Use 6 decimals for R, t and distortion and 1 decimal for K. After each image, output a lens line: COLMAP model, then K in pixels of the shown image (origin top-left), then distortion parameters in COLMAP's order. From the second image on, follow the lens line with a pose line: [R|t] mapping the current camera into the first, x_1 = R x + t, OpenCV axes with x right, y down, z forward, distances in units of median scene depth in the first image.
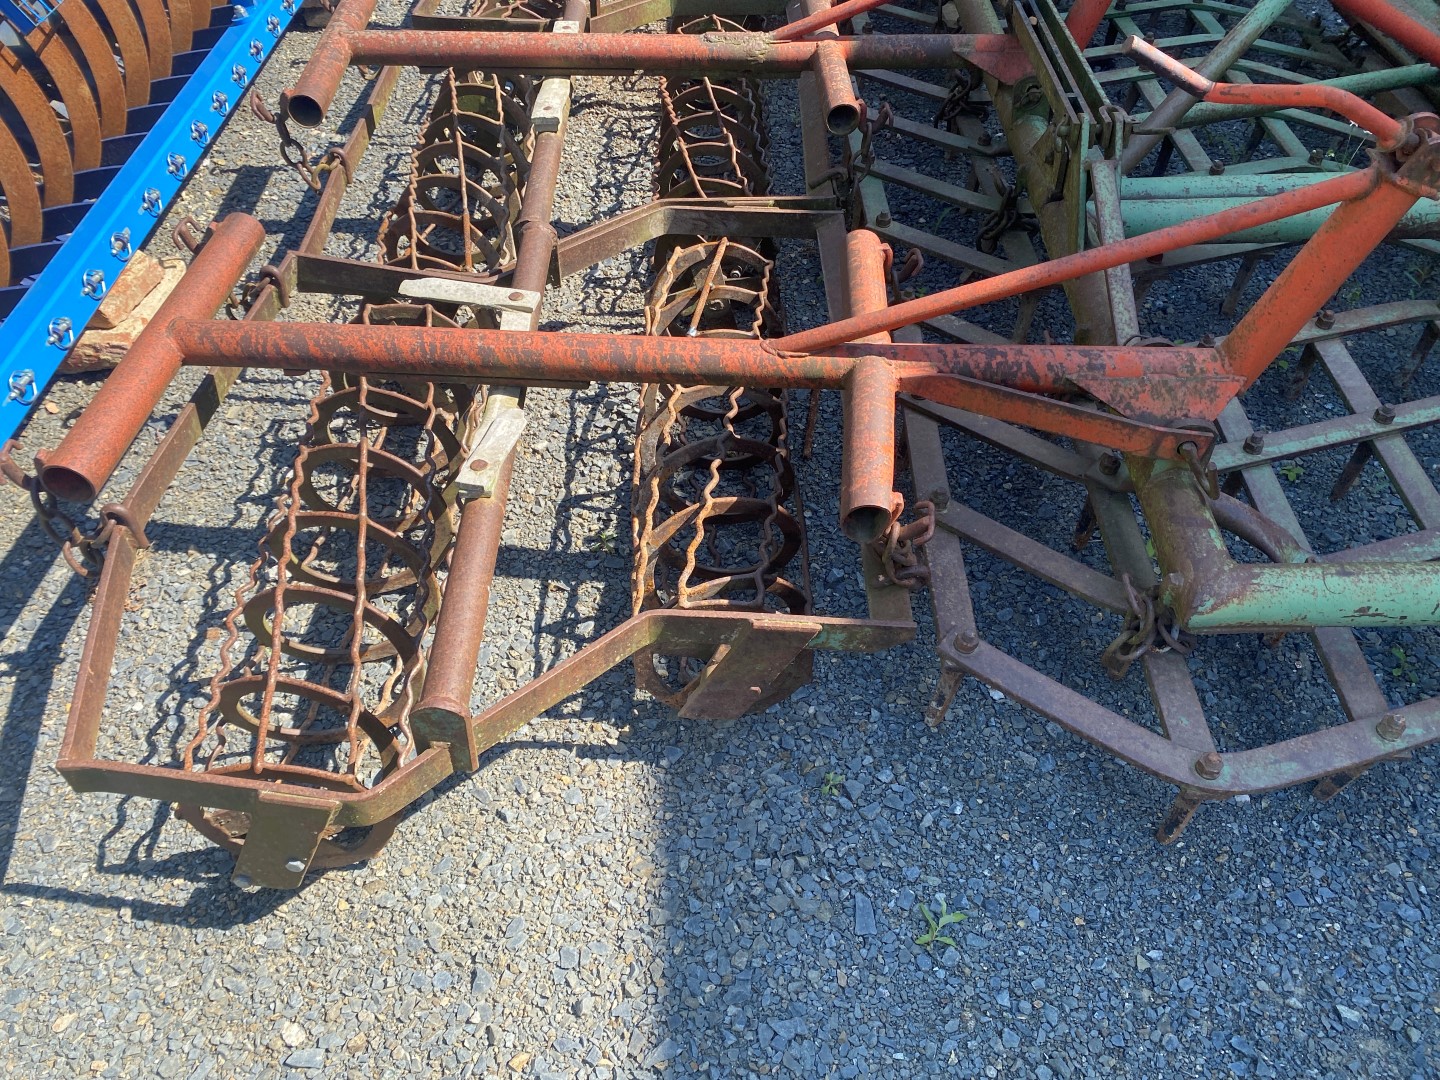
lens RADIAL K [[1108.1, 0, 719.9], [0, 1108.1, 538.8], [0, 0, 1]] dist [0.012589, -0.014211]
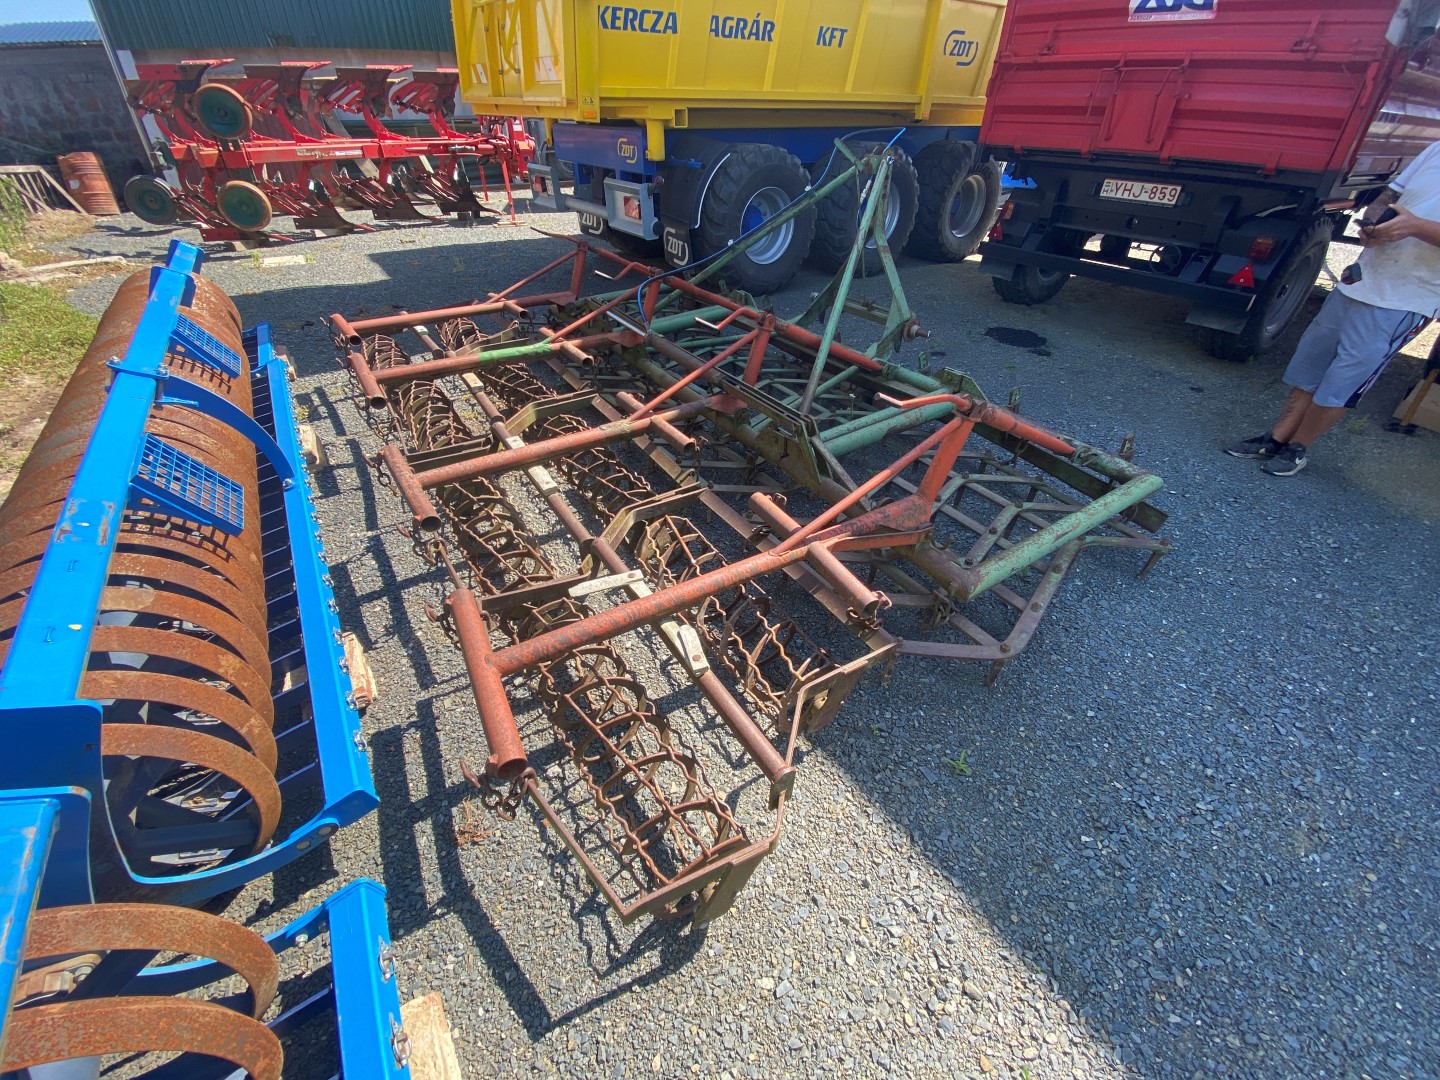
lens RADIAL K [[590.4, 0, 716.0], [0, 590.4, 535.2], [0, 0, 1]] dist [0.006382, -0.014245]
pose [[0.841645, -0.329119, 0.428153, -0.541512], [0.392430, 0.917395, -0.066225, -0.176610], [-0.370990, 0.223758, 0.901276, -0.014308]]
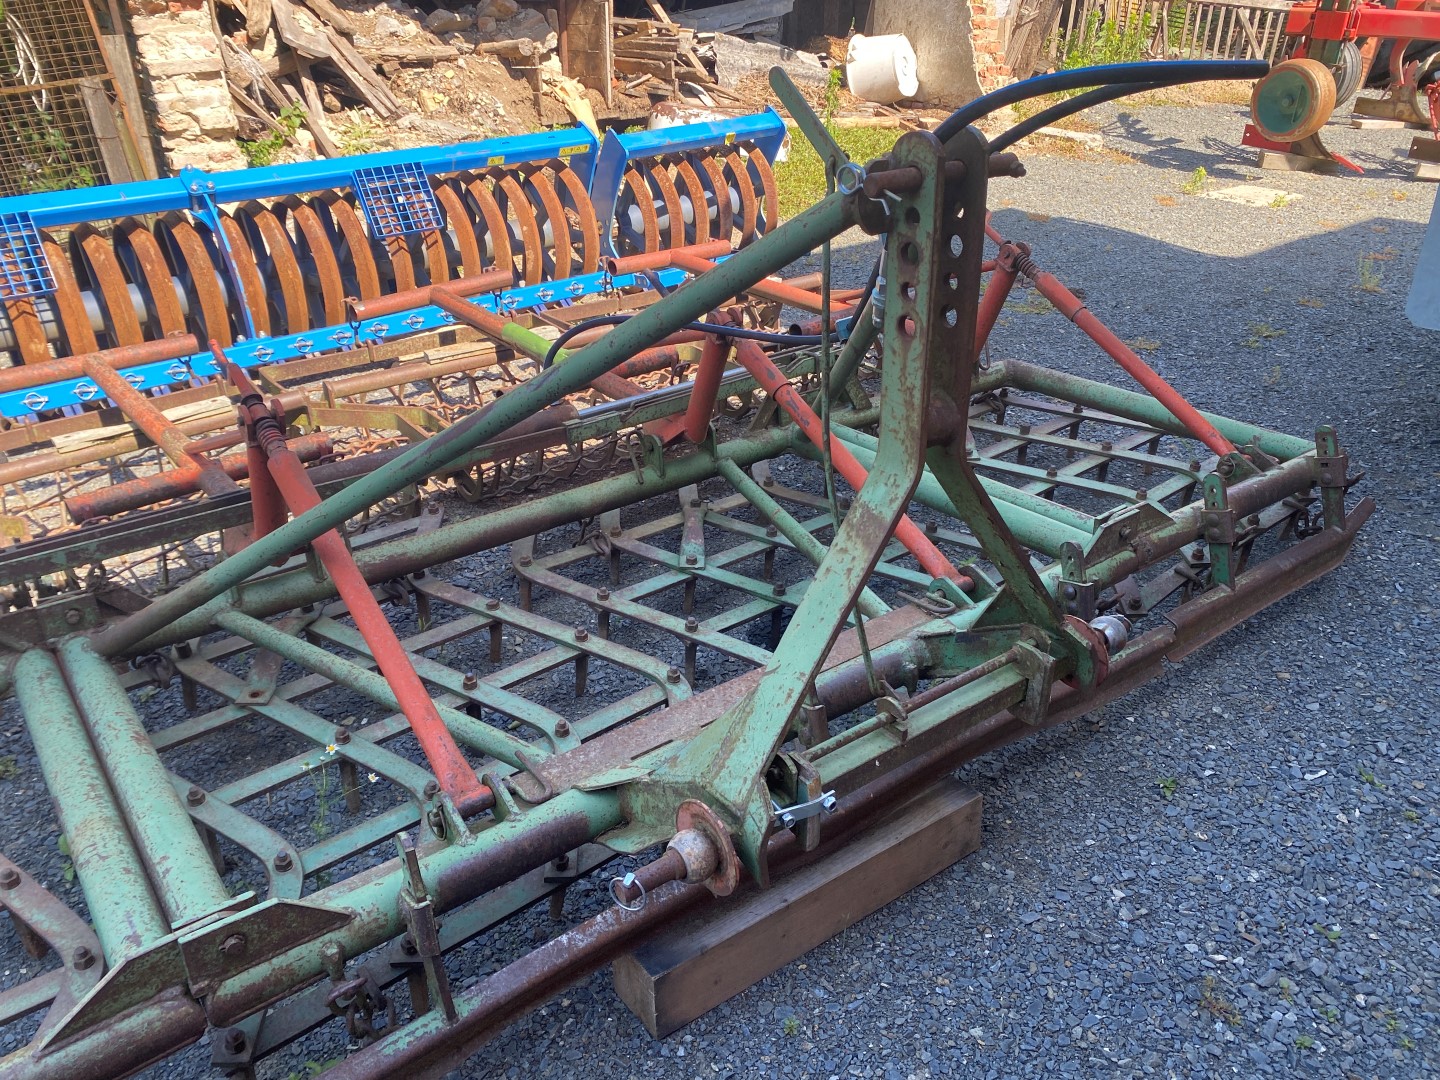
lens RADIAL K [[1108.1, 0, 708.3], [0, 1108.1, 536.0], [0, 0, 1]] dist [0.012589, -0.014211]
pose [[0.606216, 0.354313, -0.712014, 1.928063], [-0.554793, 0.829866, -0.059398, -0.924037], [0.569831, 0.431029, 0.699648, 0.778657]]
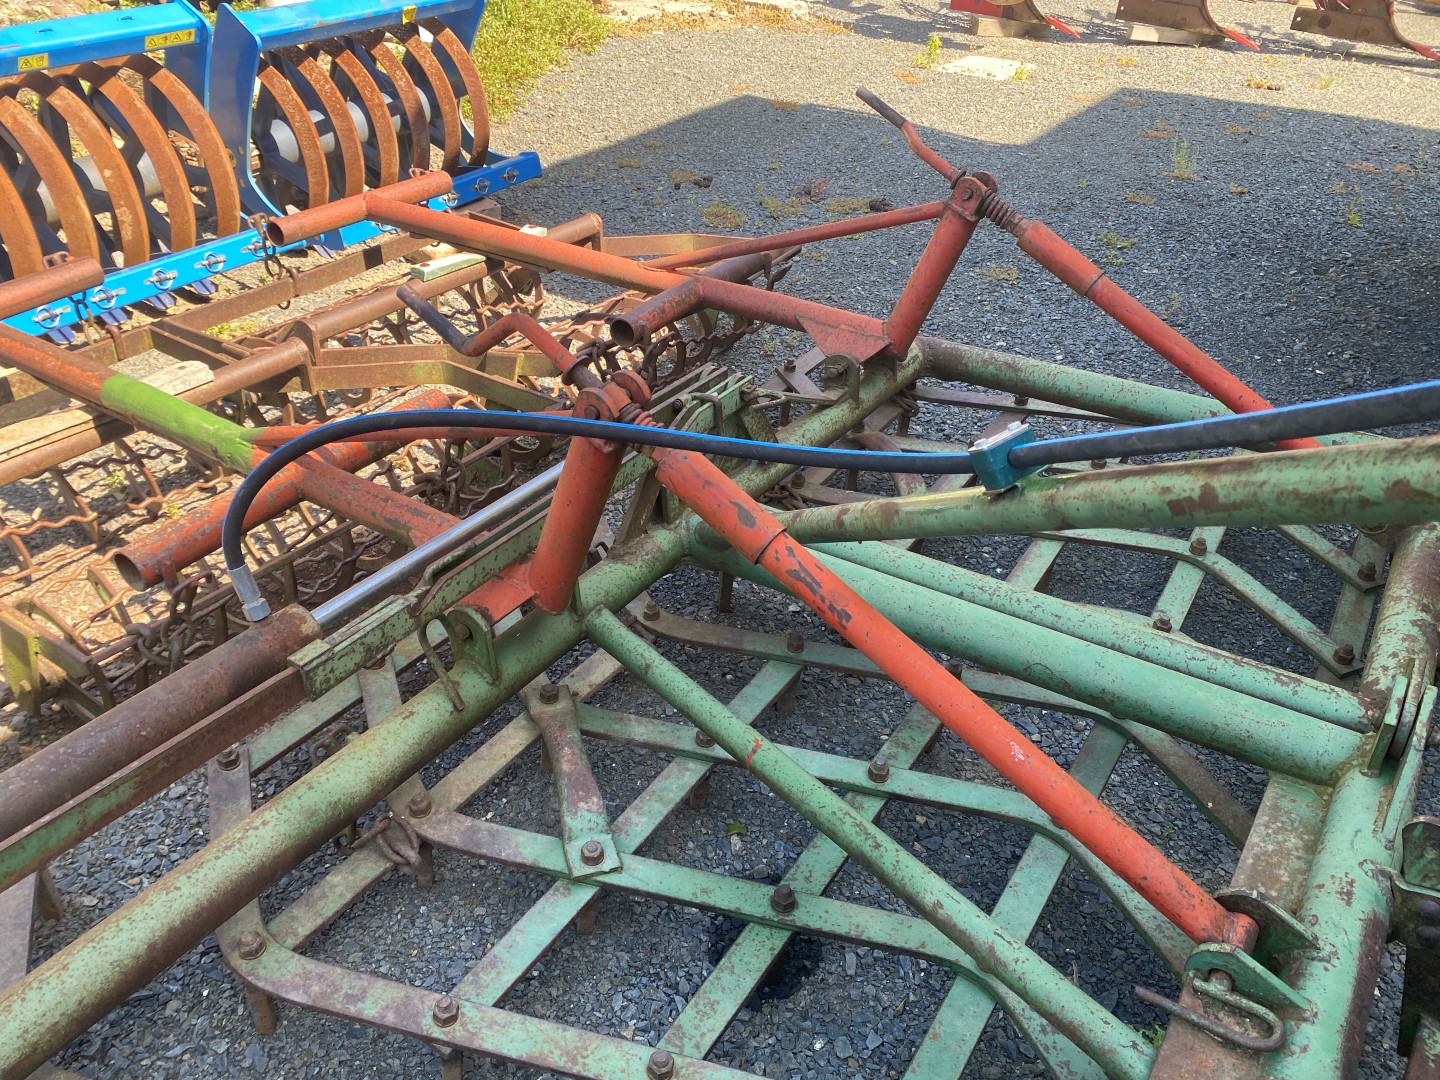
lens RADIAL K [[1108.1, 0, 711.8], [0, 1108.1, 530.2], [0, 0, 1]] dist [0.012589, -0.014211]
pose [[0.828187, 0.305314, -0.469988, 1.060521], [-0.402573, 0.907507, -0.119855, -1.167084], [0.389924, 0.288467, 0.874497, 1.192189]]
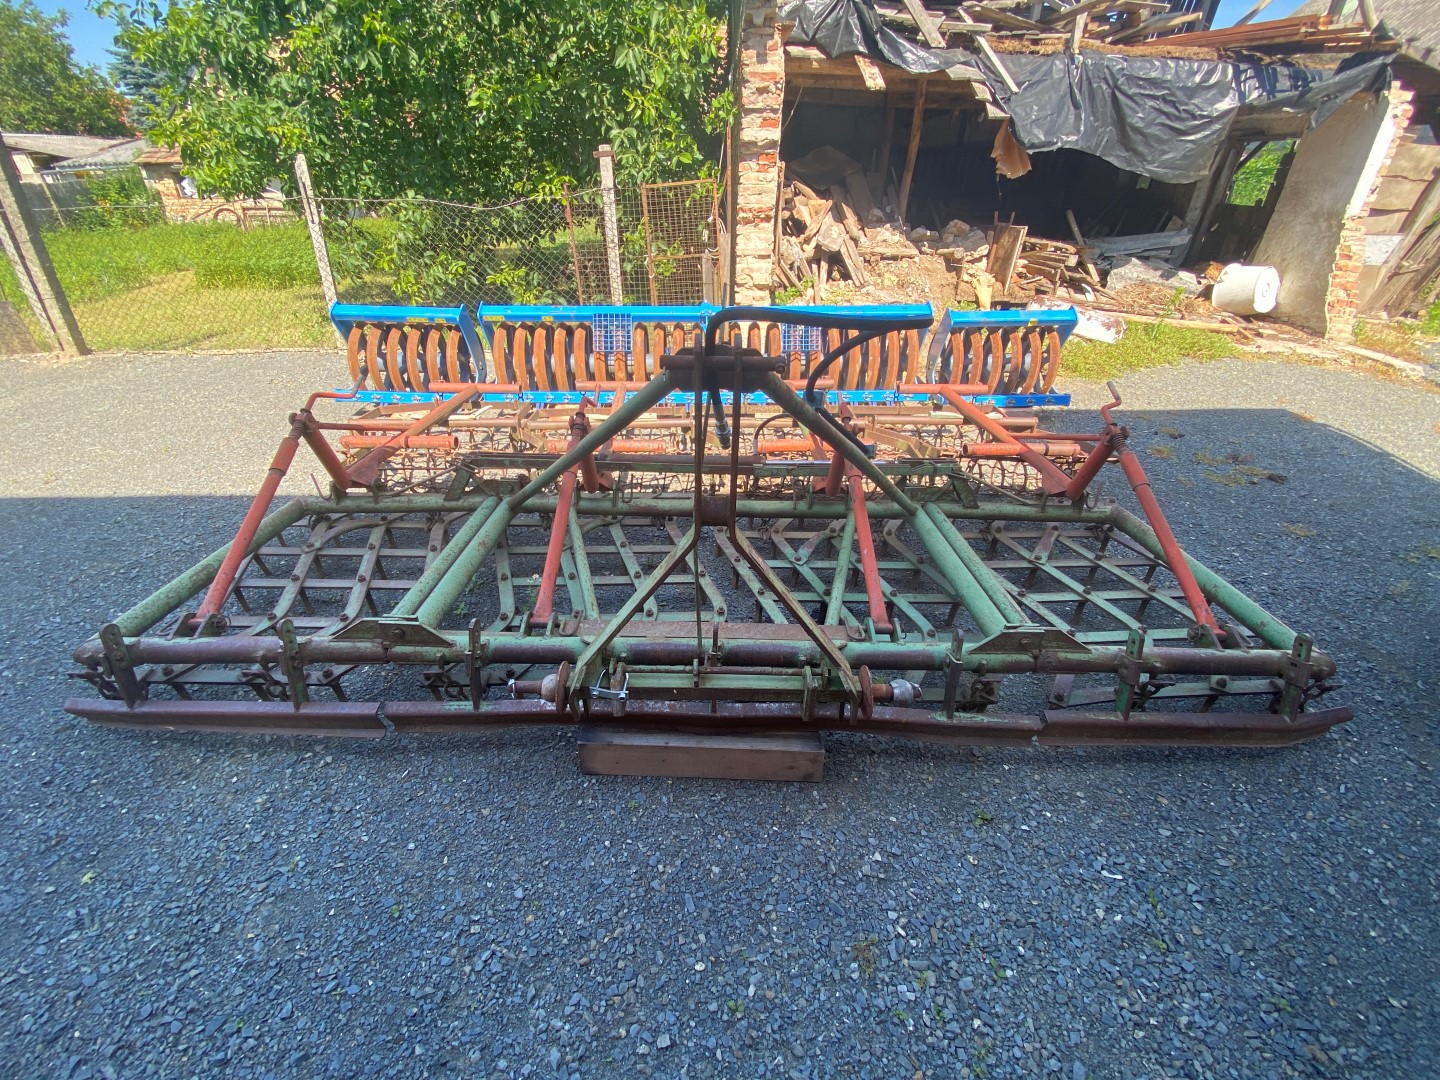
lens RADIAL K [[590.4, 0, 716.0], [0, 590.4, 535.3], [0, 0, 1]] dist [0.006382, -0.014245]
pose [[0.007463, 0.495052, -0.868831, 2.072114], [-0.719552, 0.606007, 0.339116, -1.439911], [0.694398, 0.622639, 0.360738, 1.241632]]
